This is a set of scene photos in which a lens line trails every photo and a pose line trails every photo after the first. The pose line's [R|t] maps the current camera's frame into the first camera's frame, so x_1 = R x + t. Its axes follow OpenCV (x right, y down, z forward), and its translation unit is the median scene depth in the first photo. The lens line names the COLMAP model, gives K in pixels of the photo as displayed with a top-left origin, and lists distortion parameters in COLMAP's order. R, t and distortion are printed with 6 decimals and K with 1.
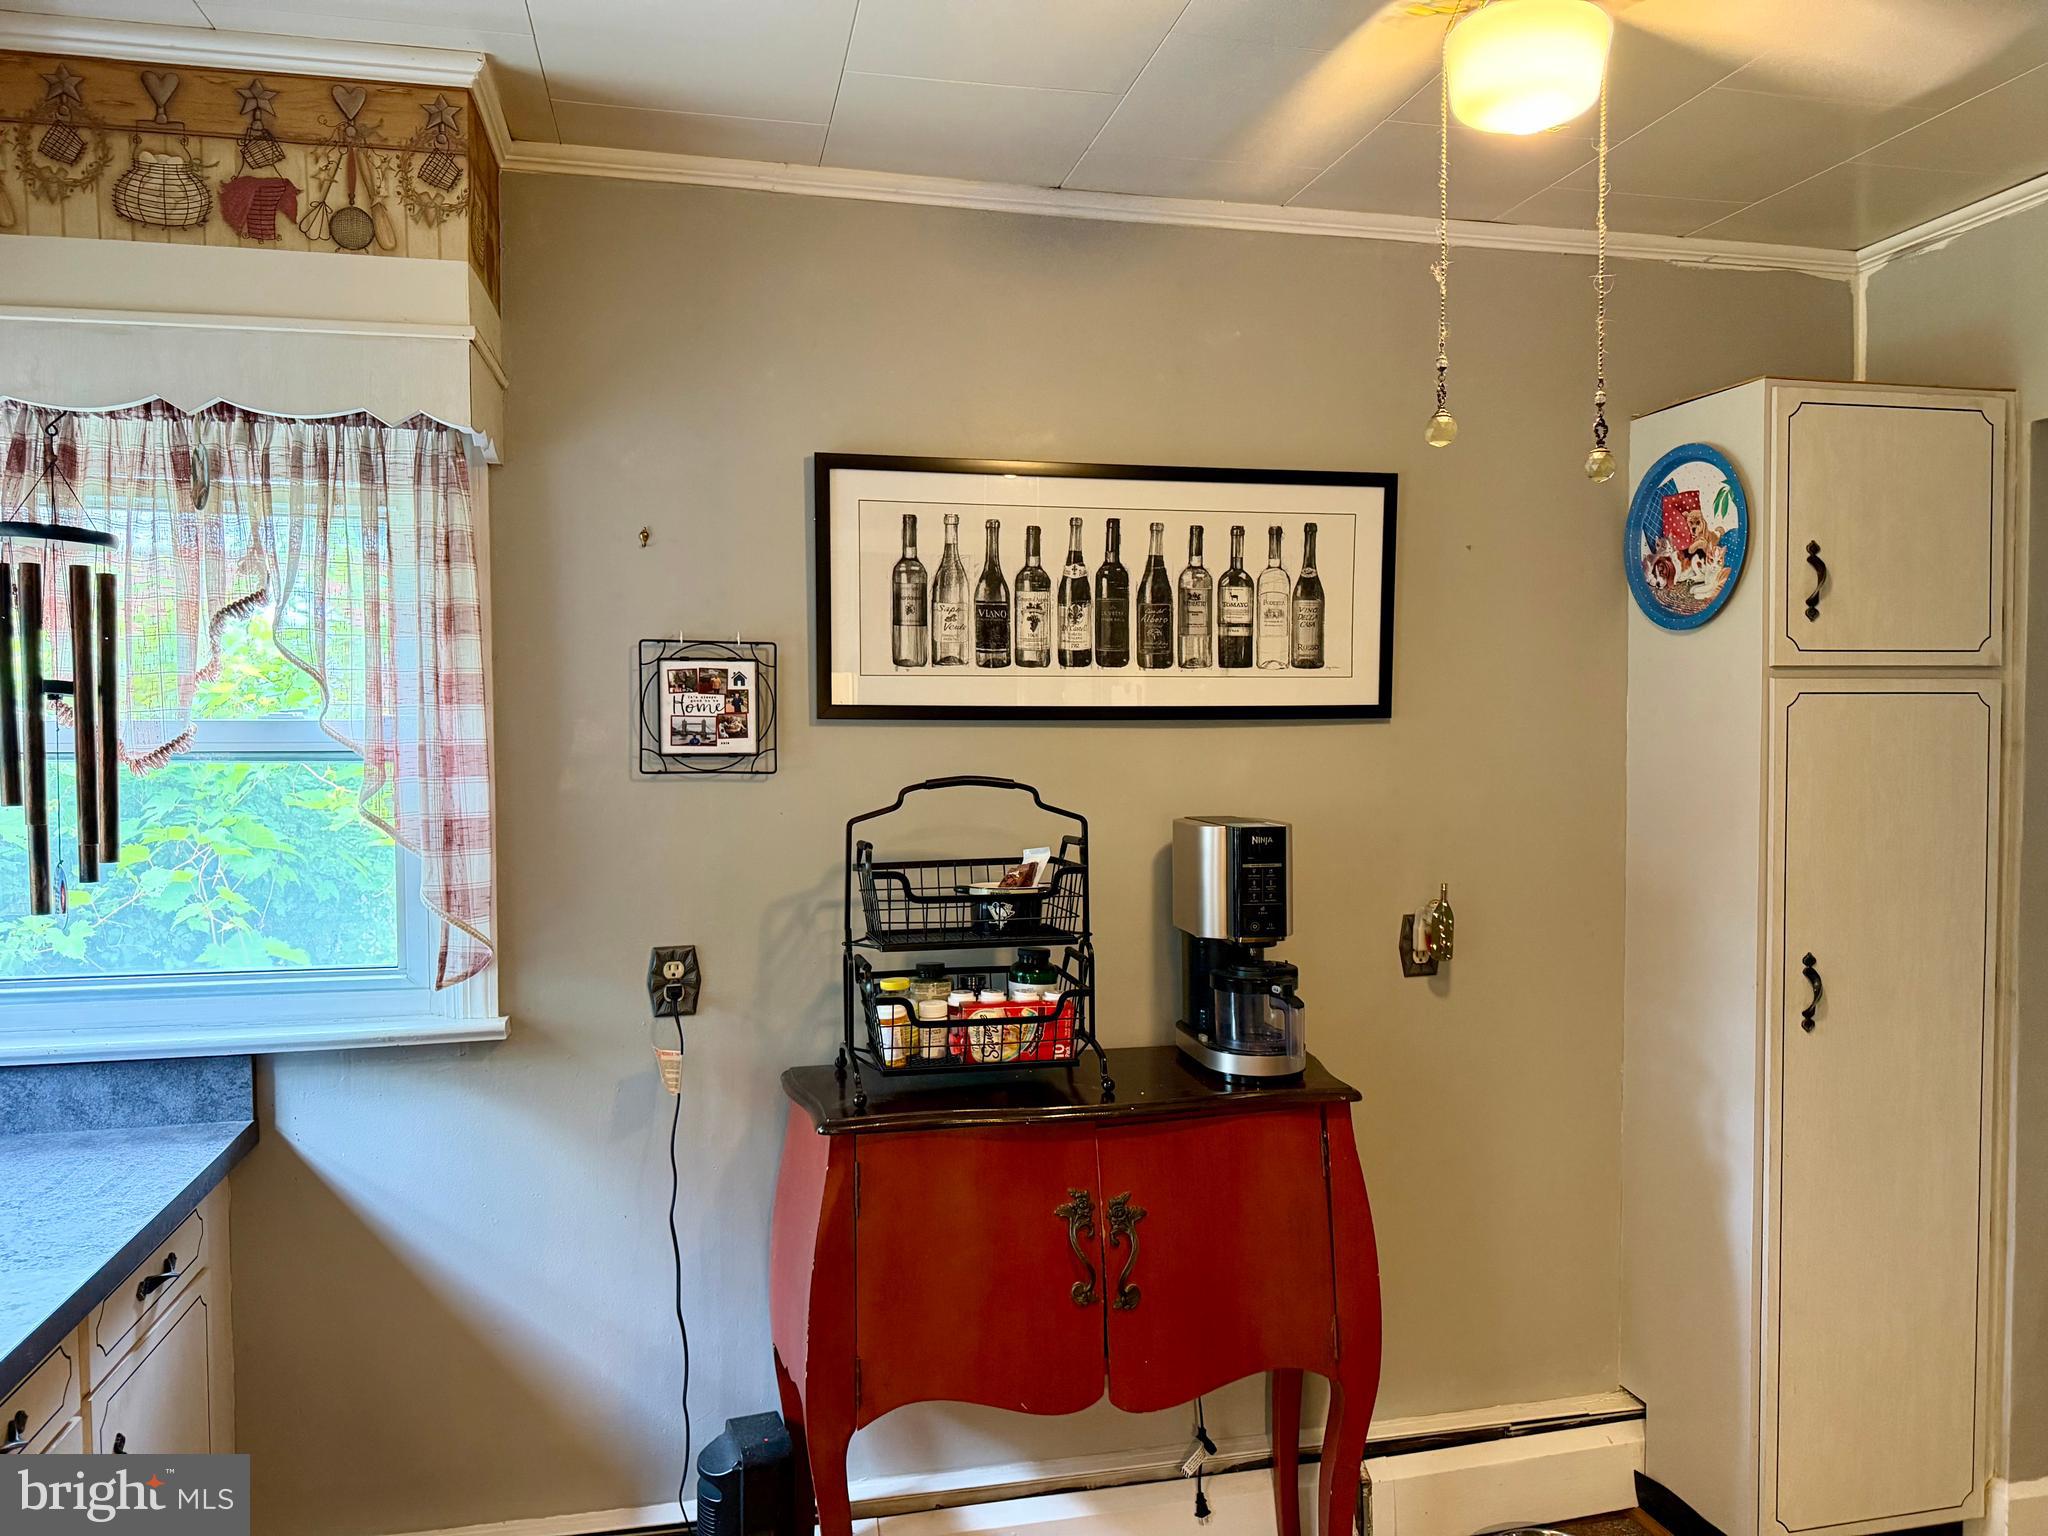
lens RADIAL K [[1450.0, 0, 1024.0], [0, 1450.0, 768.0], [0, 0, 1]] dist [0.084765, -0.089106]
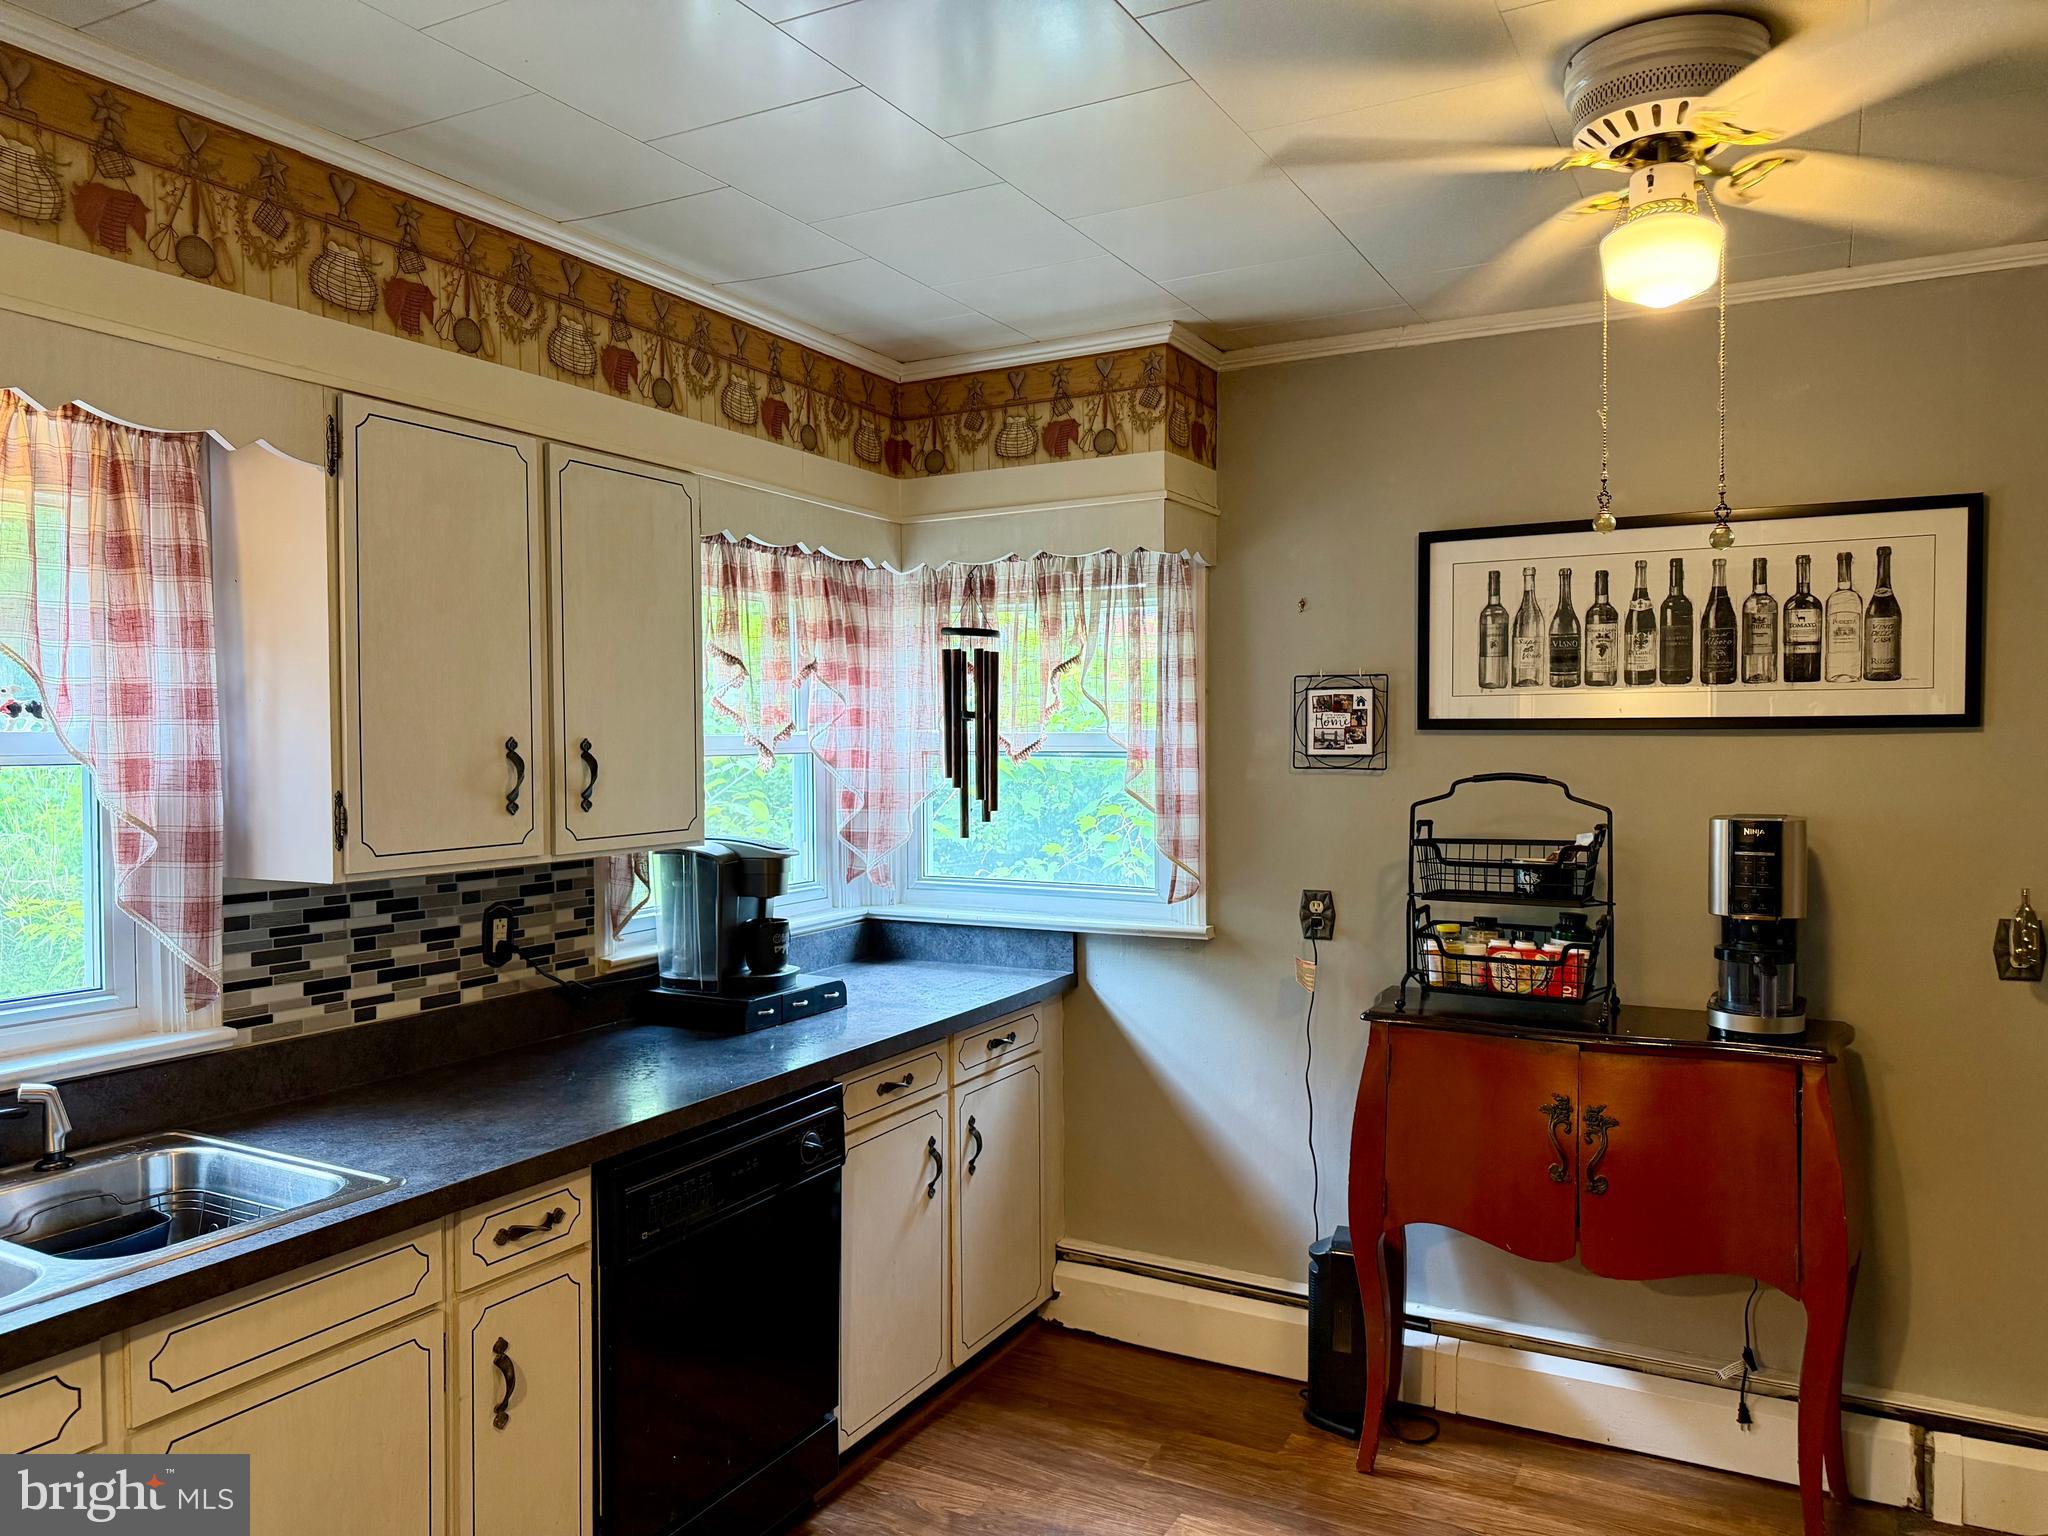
lens RADIAL K [[1443.8, 0, 1010.0], [0, 1443.8, 773.1], [0, 0, 1]] dist [0.124950, -0.214567]
pose [[0.751821, 0.015706, -0.659180, 0.467239], [-0.019793, 0.999803, 0.001247, 0.012301], [0.659070, 0.012110, 0.751984, -0.263398]]
